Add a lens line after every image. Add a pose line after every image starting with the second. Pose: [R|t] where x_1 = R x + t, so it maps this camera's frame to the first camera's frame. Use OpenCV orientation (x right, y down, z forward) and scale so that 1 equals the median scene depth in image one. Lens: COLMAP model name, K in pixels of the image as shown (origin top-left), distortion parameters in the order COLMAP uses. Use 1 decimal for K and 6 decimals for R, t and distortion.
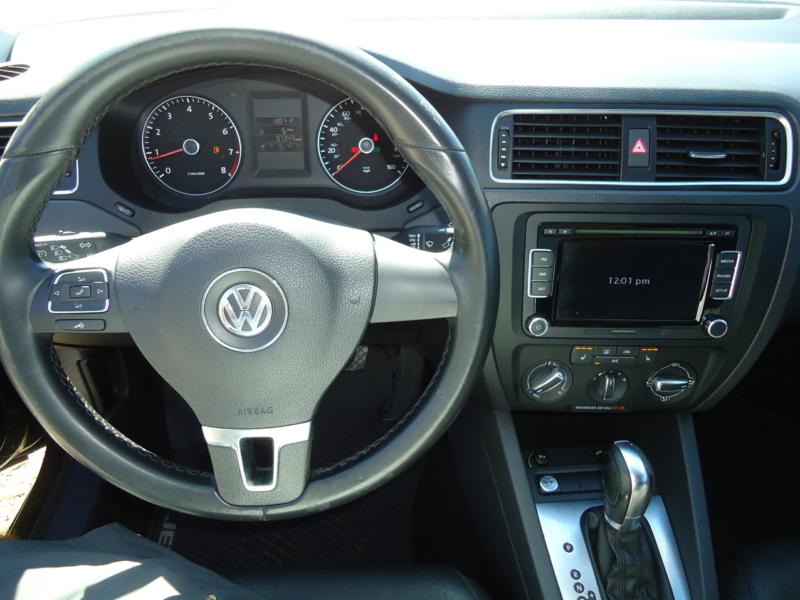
lens RADIAL K [[572.4, 0, 400.7], [0, 572.4, 297.9], [0, 0, 1]] dist [-0.003764, 0.011597]
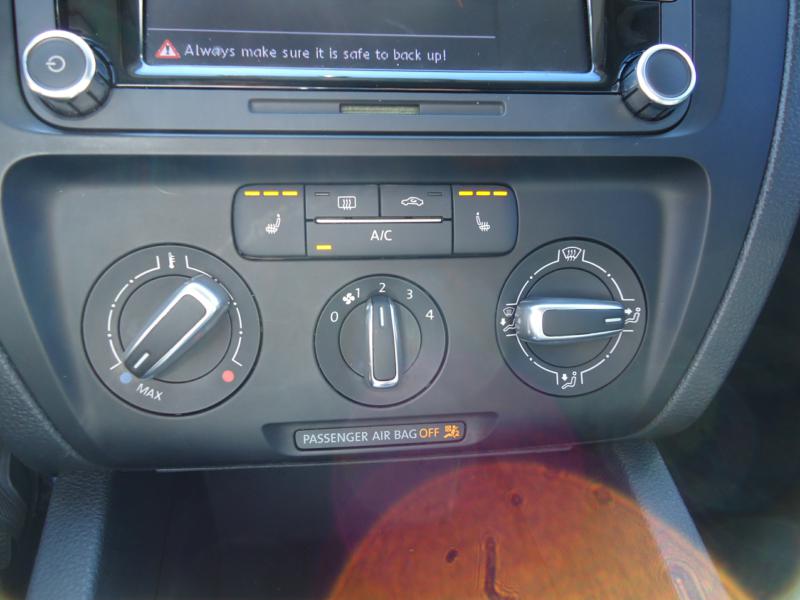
lens RADIAL K [[572.4, 0, 400.3], [0, 572.4, 299.5], [0, 0, 1]] dist [-0.003764, 0.011597]
pose [[0.992234, -0.042138, 0.117034, 0.349278], [0.082405, 0.927466, -0.364713, 0.256482], [-0.093177, 0.371524, 0.923736, 0.730481]]
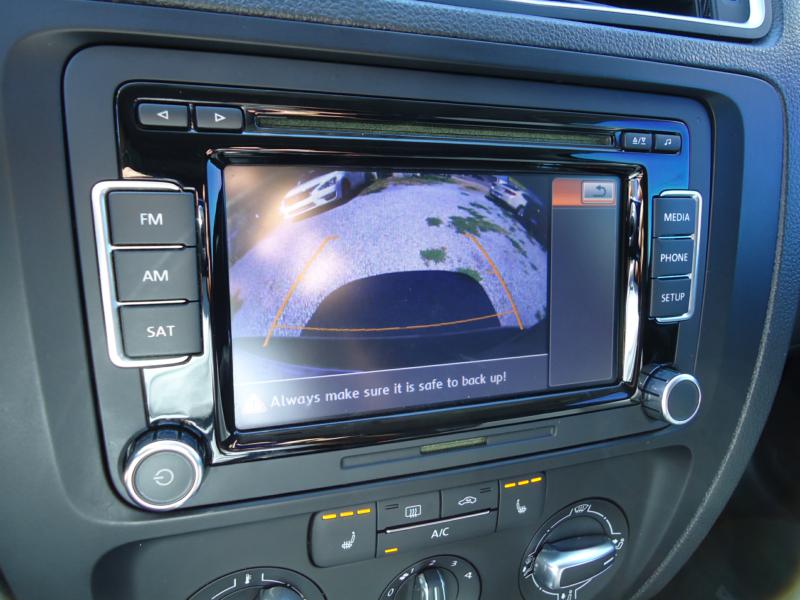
lens RADIAL K [[572.4, 0, 402.7], [0, 572.4, 304.4], [0, 0, 1]] dist [-0.003764, 0.011597]
pose [[0.936483, -0.064660, 0.344702, 0.245219], [0.127272, 0.978512, -0.162222, 0.028625], [-0.326806, 0.195789, 0.924589, 0.665103]]
